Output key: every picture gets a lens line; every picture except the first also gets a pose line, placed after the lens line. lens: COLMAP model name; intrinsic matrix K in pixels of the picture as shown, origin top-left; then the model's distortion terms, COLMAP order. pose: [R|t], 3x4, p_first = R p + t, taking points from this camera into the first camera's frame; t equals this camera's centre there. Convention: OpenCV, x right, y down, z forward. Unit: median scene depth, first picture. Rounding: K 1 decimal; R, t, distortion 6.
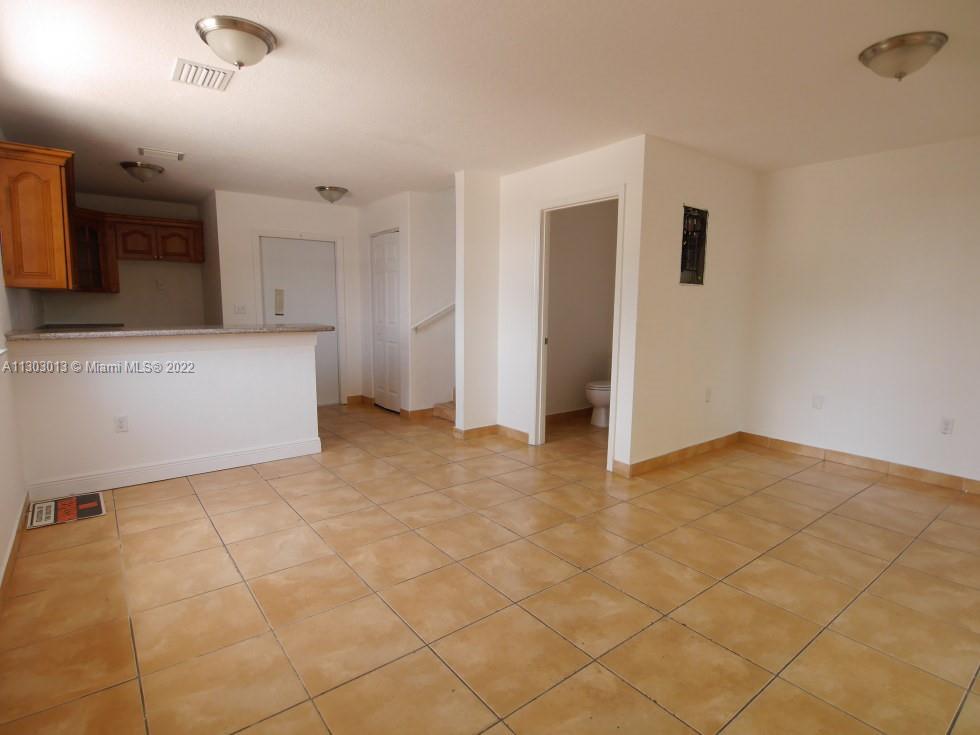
lens RADIAL K [[515.6, 0, 485.7], [0, 515.6, 372.2], [0, 0, 1]] dist [-0.006581, -0.007779]
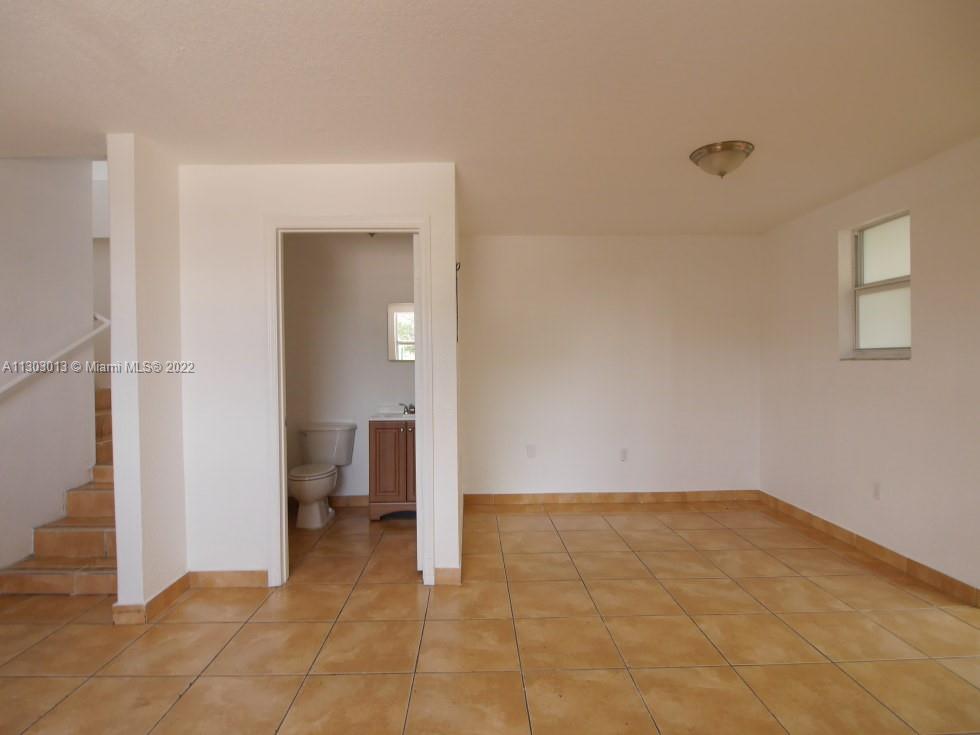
lens RADIAL K [[515.6, 0, 485.2], [0, 515.6, 372.0], [0, 0, 1]] dist [-0.006581, -0.007779]
pose [[0.592019, -0.026936, 0.805474, -0.317205], [0.122596, 0.990820, -0.056973, -0.065085], [-0.796545, 0.132477, 0.589886, 0.468583]]
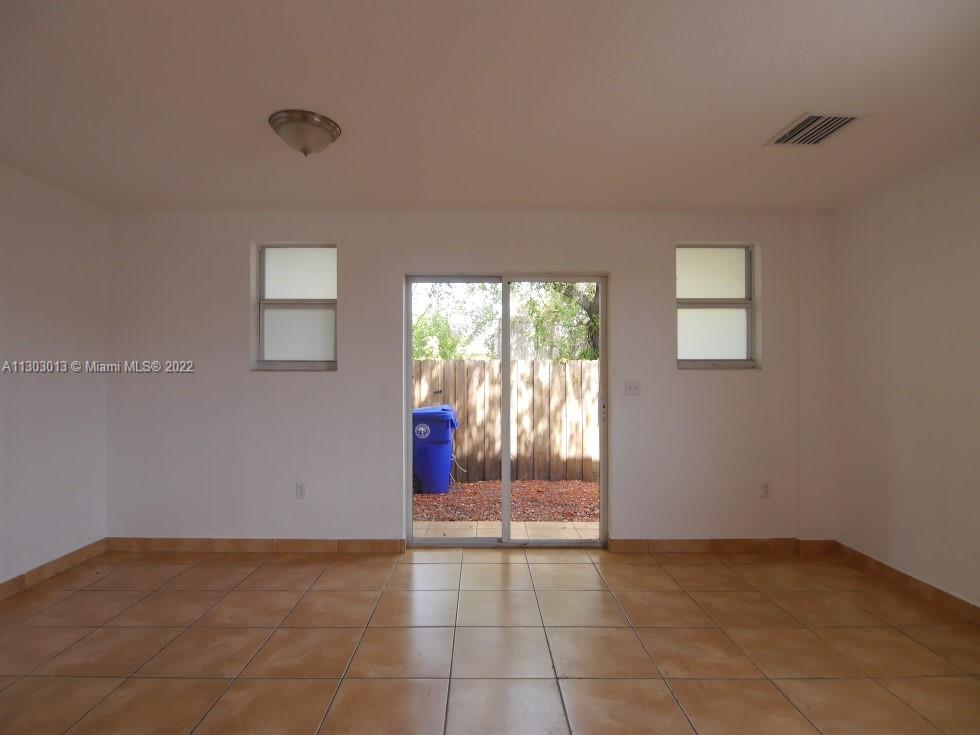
lens RADIAL K [[515.6, 0, 485.1], [0, 515.6, 373.5], [0, 0, 1]] dist [-0.006581, -0.007779]
pose [[-0.794490, -0.005683, 0.607251, -0.077862], [0.074977, 0.991388, 0.107374, -0.126697], [-0.602631, 0.130837, -0.787221, 0.998426]]
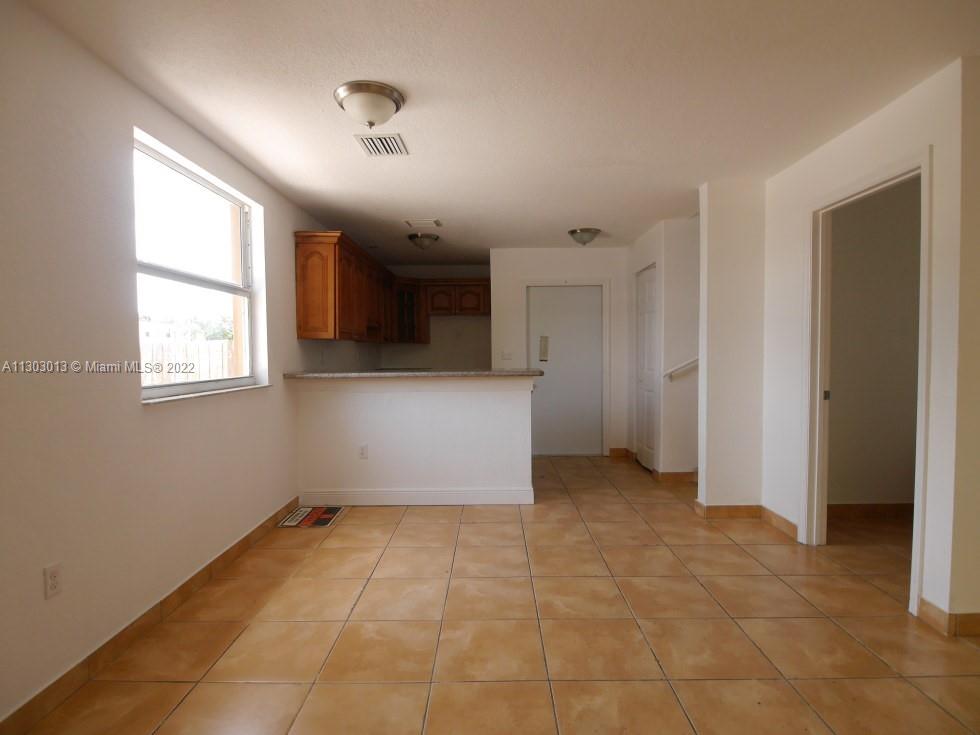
lens RADIAL K [[515.6, 0, 487.5], [0, 515.6, 371.7], [0, 0, 1]] dist [-0.006581, -0.007779]
pose [[0.785204, 0.008536, -0.619178, 0.223303], [-0.067131, 0.995185, -0.071412, -0.014294], [0.615588, 0.097639, 0.781997, 0.209962]]
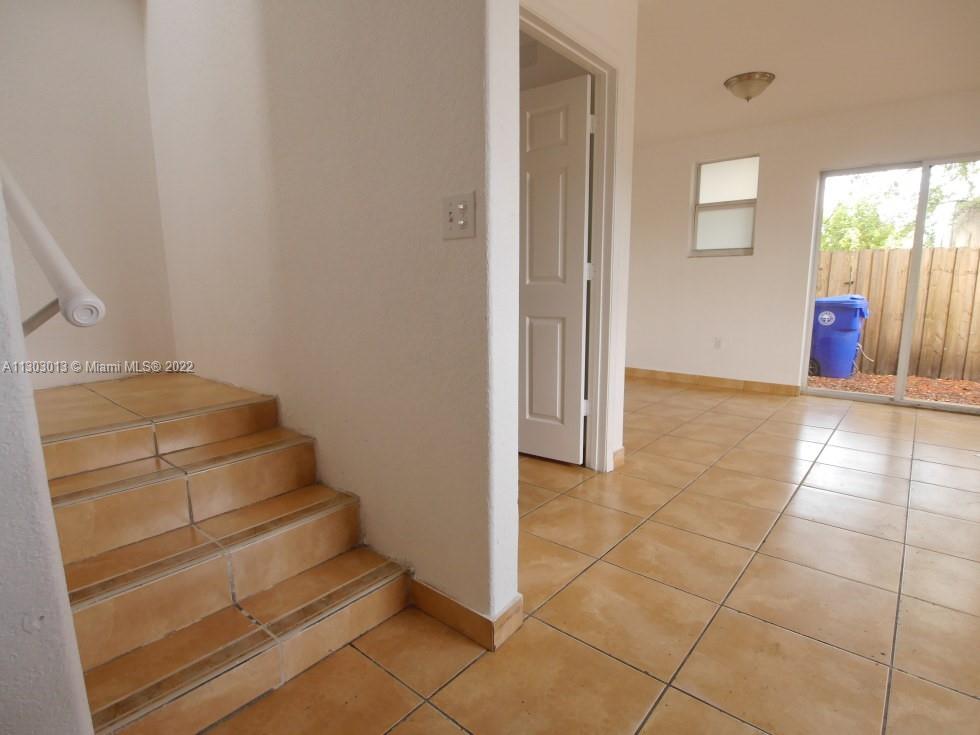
lens RADIAL K [[515.6, 0, 487.5], [0, 515.6, 370.1], [0, 0, 1]] dist [-0.006581, -0.007779]
pose [[-0.204779, -0.170875, 0.963778, -0.410461], [0.137046, 0.969940, 0.201086, -0.118568], [-0.969167, 0.173260, -0.175206, 1.312739]]
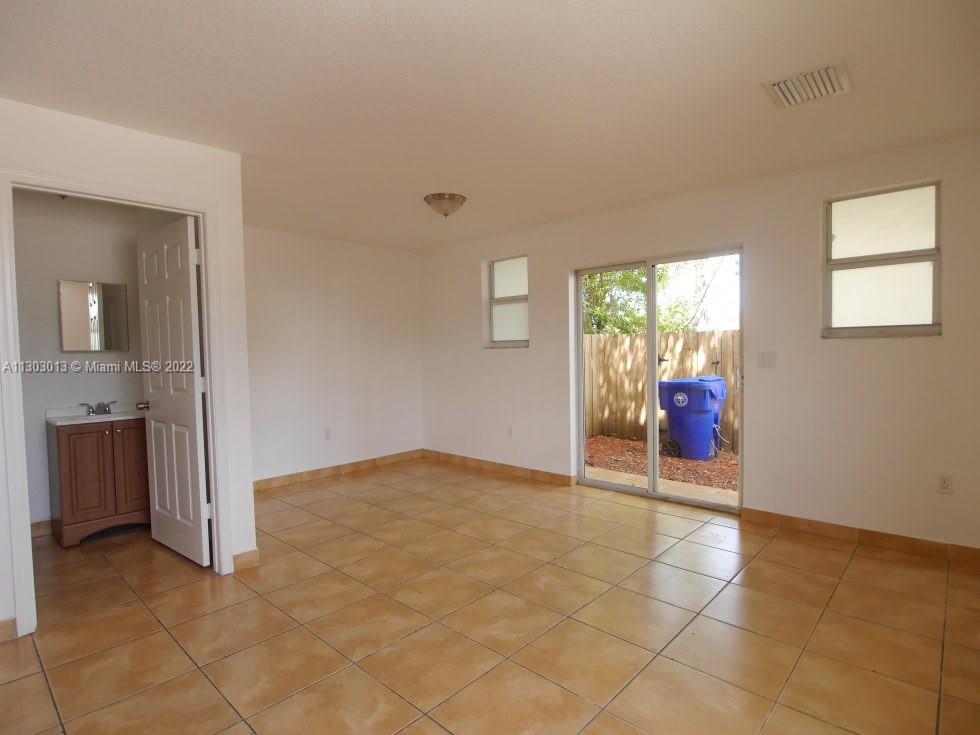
lens RADIAL K [[515.6, 0, 484.5], [0, 515.6, 368.8], [0, 0, 1]] dist [-0.006581, -0.007779]
pose [[-0.158605, -0.041777, 0.986458, -0.562518], [0.150916, 0.986339, 0.066036, -0.099010], [-0.975740, 0.159346, -0.150133, 0.725582]]
